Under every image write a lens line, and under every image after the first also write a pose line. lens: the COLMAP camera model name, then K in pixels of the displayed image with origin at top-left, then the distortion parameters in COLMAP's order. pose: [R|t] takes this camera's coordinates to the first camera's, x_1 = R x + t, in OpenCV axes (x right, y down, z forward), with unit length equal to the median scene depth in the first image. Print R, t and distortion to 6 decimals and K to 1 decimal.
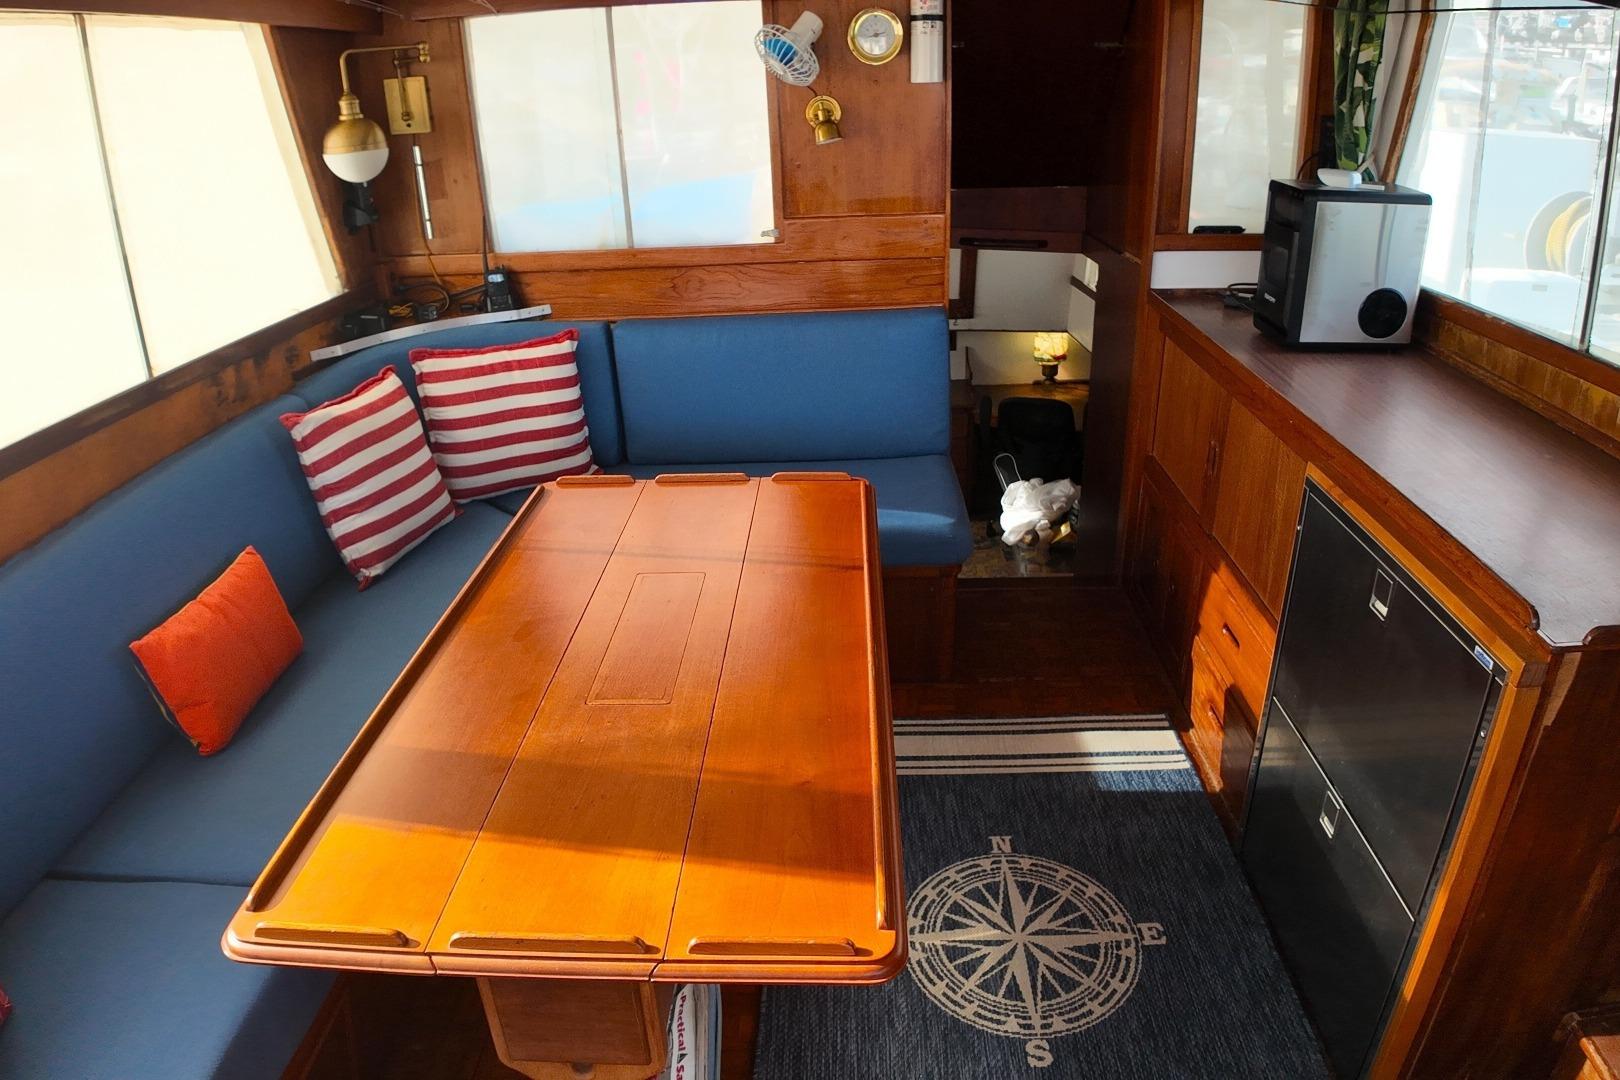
lens RADIAL K [[1019.8, 0, 810.0], [0, 1019.8, 540.0], [0, 0, 1]] dist [-0.042122, -0.106194]
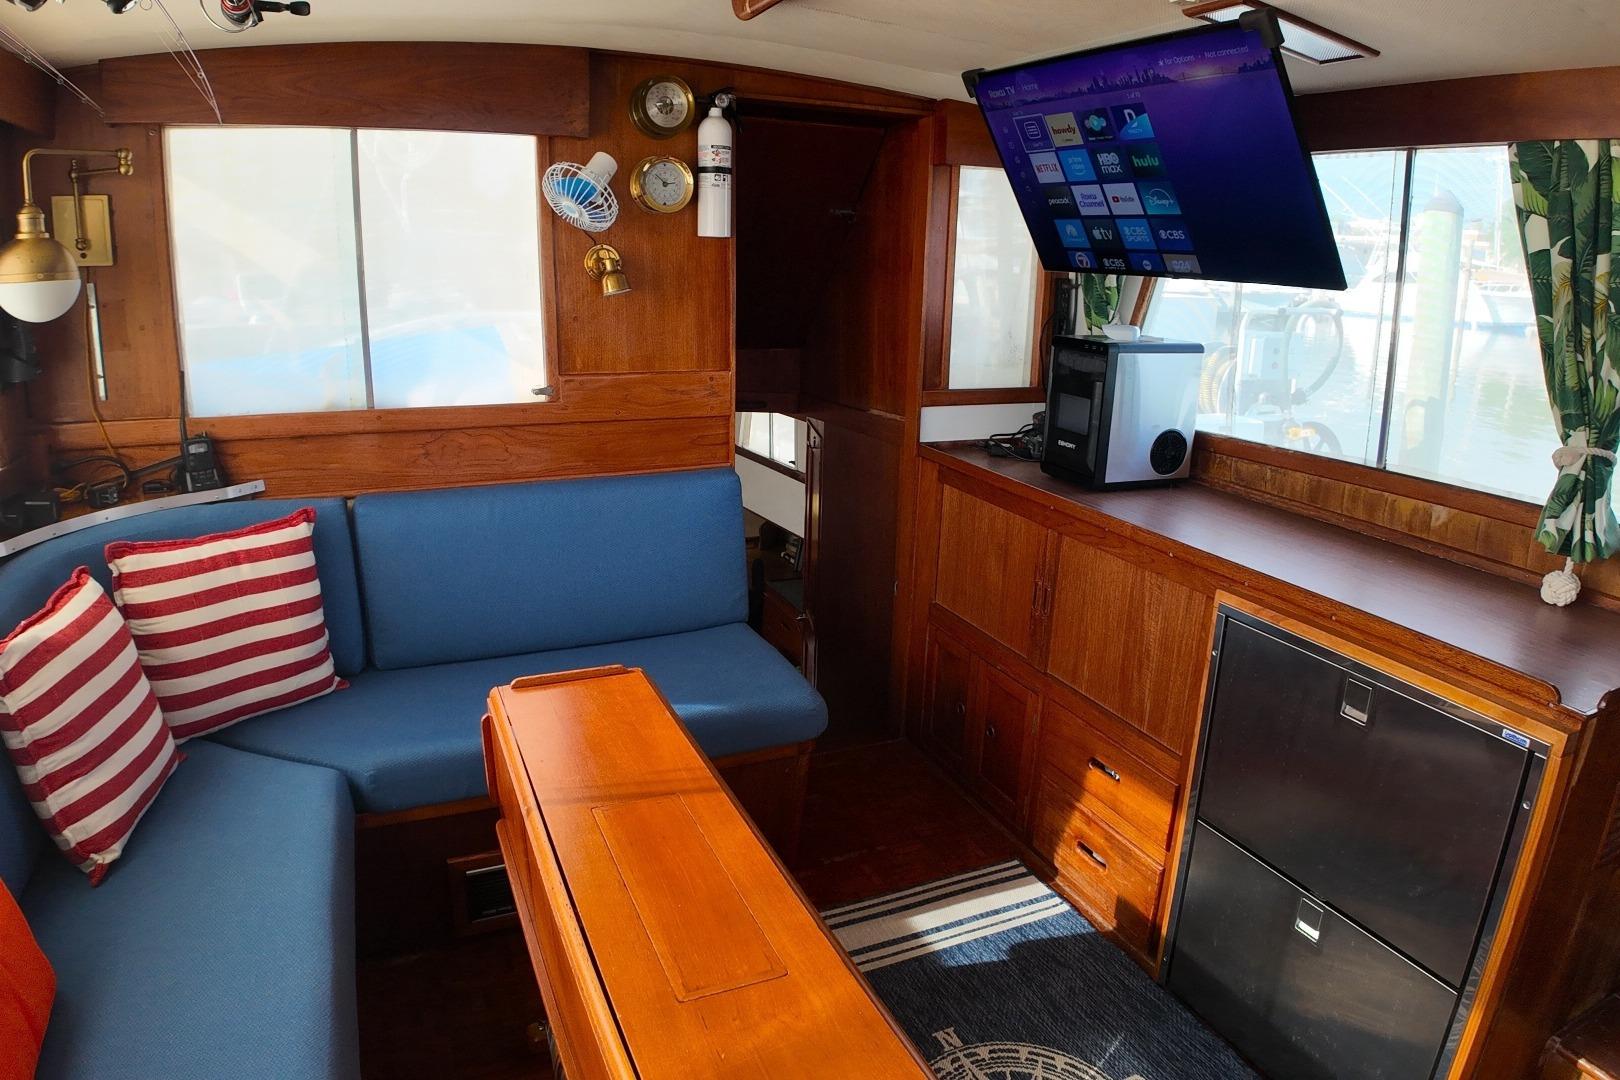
lens RADIAL K [[1024.4, 0, 810.0], [0, 1024.4, 540.0], [0, 0, 1]] dist [-0.104867, -0.007692]
pose [[0.899488, -0.060310, 0.432763, -0.243129], [0.130402, 0.982345, -0.134138, -0.029693], [-0.417032, 0.177089, 0.891473, 0.155993]]
